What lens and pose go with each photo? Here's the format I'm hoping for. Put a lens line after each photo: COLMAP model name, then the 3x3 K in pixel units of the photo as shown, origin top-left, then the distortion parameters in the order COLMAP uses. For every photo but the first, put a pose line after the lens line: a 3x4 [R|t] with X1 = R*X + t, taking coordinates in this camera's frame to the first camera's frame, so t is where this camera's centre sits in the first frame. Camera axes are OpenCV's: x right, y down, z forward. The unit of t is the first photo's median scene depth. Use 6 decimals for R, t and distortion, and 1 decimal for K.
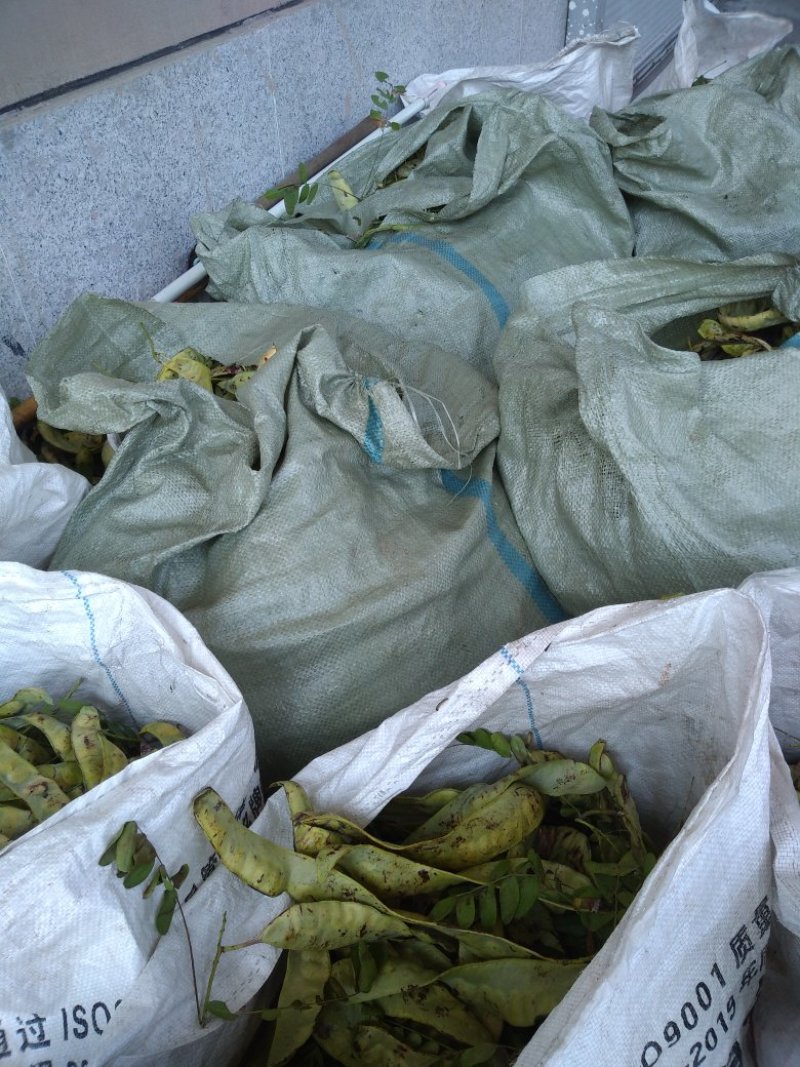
lens RADIAL K [[817.0, 0, 383.2], [0, 817.0, 533.8], [0, 0, 1]] dist [-0.005412, -0.005257]
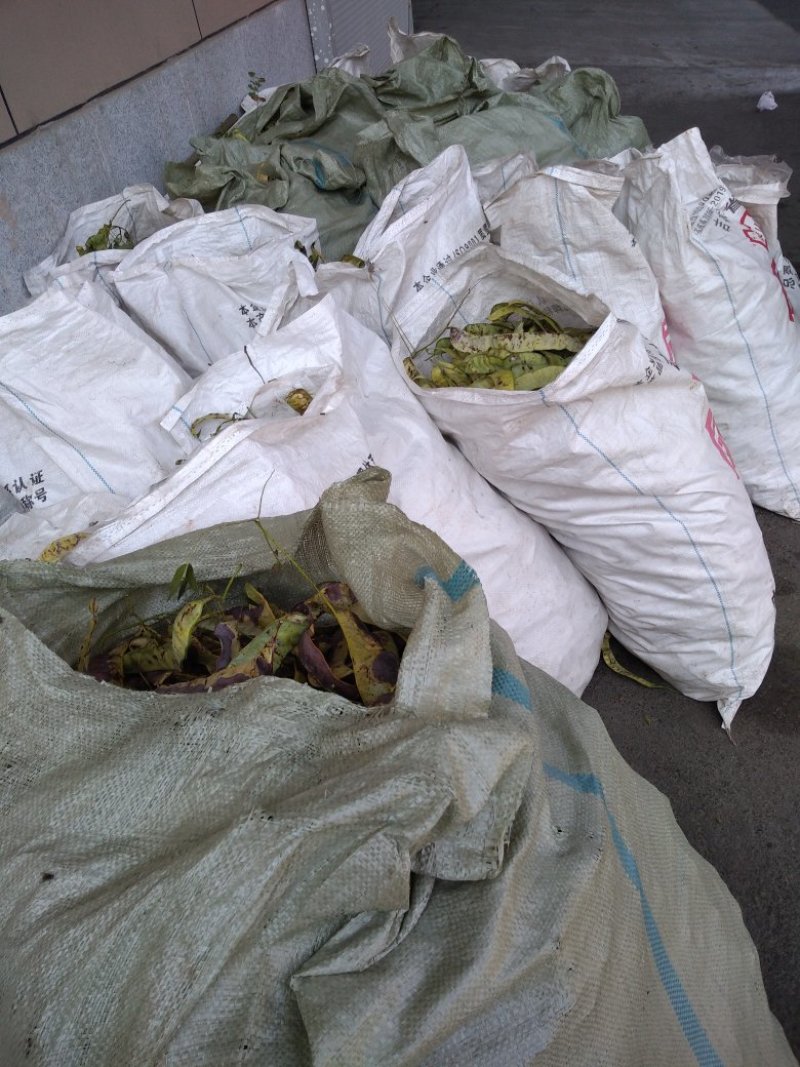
lens RADIAL K [[809.4, 0, 400.0], [0, 809.4, 533.5], [0, 0, 1]] dist [-0.008766, -0.009013]
pose [[0.942537, -0.252629, 0.218637, -0.390958], [0.271809, 0.960345, -0.062107, 0.753700], [-0.194277, 0.117965, 0.973828, -0.865095]]
